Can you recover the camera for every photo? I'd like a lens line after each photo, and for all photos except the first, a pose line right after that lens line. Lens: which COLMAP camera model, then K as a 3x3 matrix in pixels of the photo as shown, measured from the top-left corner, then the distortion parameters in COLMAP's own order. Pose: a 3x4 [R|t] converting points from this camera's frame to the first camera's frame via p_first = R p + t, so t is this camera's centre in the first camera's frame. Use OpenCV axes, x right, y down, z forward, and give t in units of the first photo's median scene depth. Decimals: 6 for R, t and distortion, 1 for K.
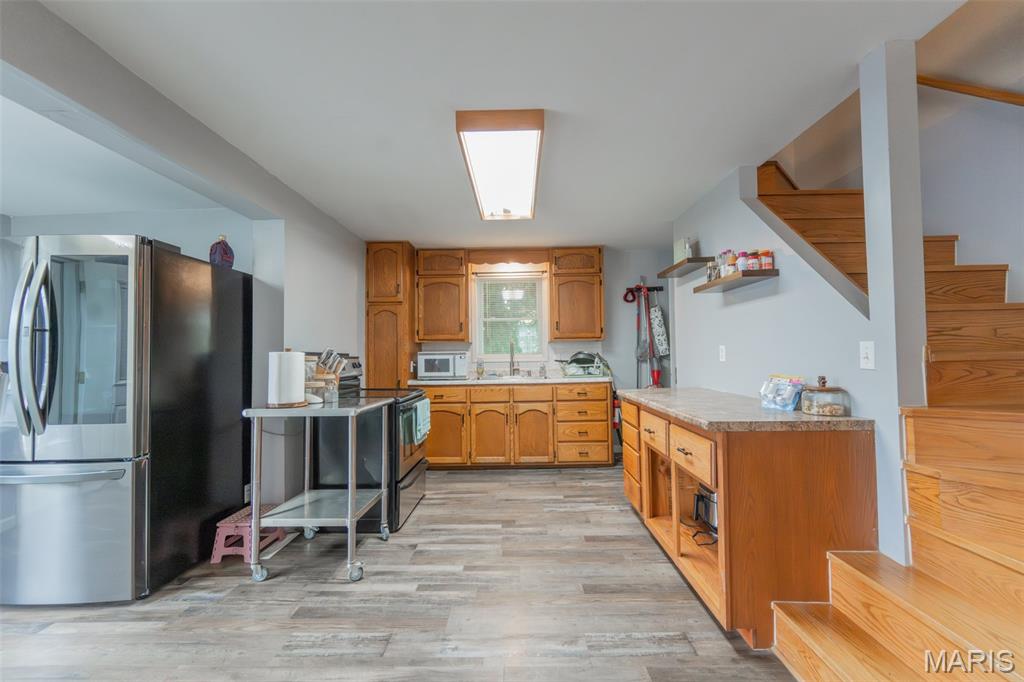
lens RADIAL K [[402.9, 0, 516.9], [0, 402.9, 343.6], [0, 0, 1]] dist [0.003595, -0.000349]
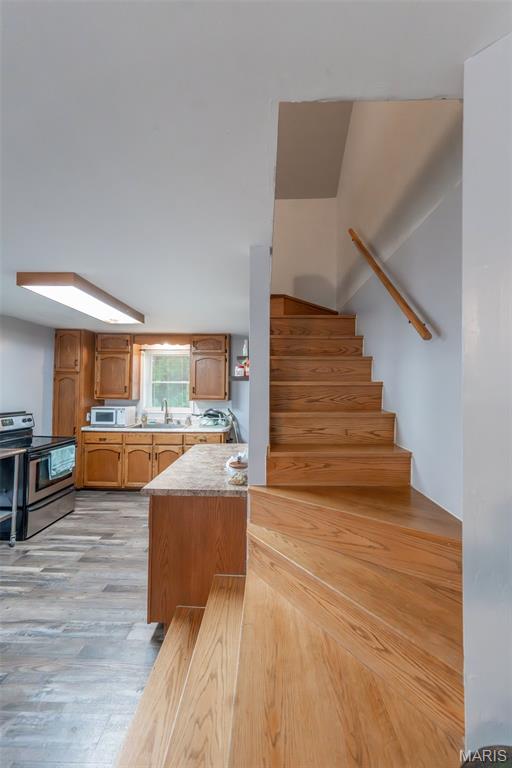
lens RADIAL K [[302.2, 0, 258.6], [0, 302.2, 383.0], [0, 0, 1]] dist [0.003595, -0.000349]
pose [[0.999581, 0.025535, -0.013651, 0.540452], [-0.025408, 0.999633, 0.009432, -0.134799], [0.013887, -0.009081, 0.999862, -0.085370]]
